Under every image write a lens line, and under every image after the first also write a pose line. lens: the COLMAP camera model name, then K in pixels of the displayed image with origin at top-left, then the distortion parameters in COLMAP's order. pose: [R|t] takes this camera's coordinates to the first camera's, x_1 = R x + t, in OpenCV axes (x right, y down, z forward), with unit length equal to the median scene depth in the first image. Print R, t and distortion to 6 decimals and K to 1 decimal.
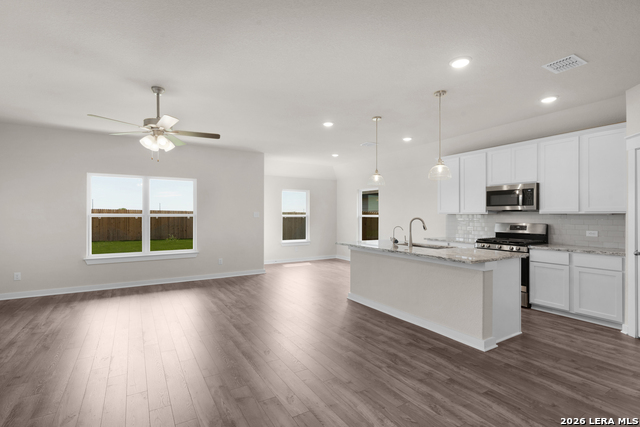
lens RADIAL K [[306.8, 0, 310.1], [0, 306.8, 213.1], [0, 0, 1]] dist [0.000590, 0.000061]
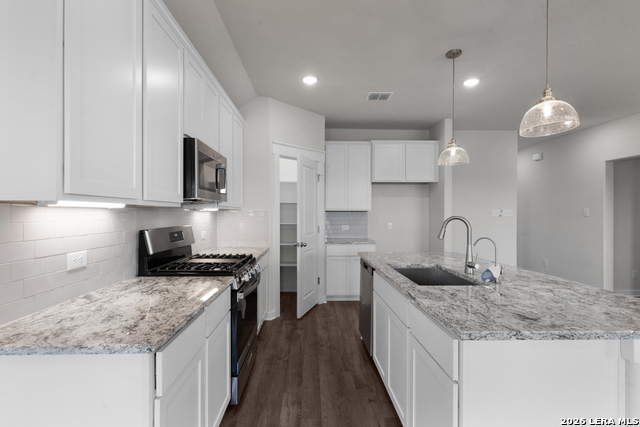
lens RADIAL K [[315.0, 0, 317.0], [0, 315.0, 216.7], [0, 0, 1]] dist [-0.000084, -0.000296]
pose [[-0.879864, -0.001822, 0.475223, 0.356118], [-0.002352, 0.999997, -0.000521, 0.018201], [-0.475220, -0.001577, -0.879865, 2.002343]]
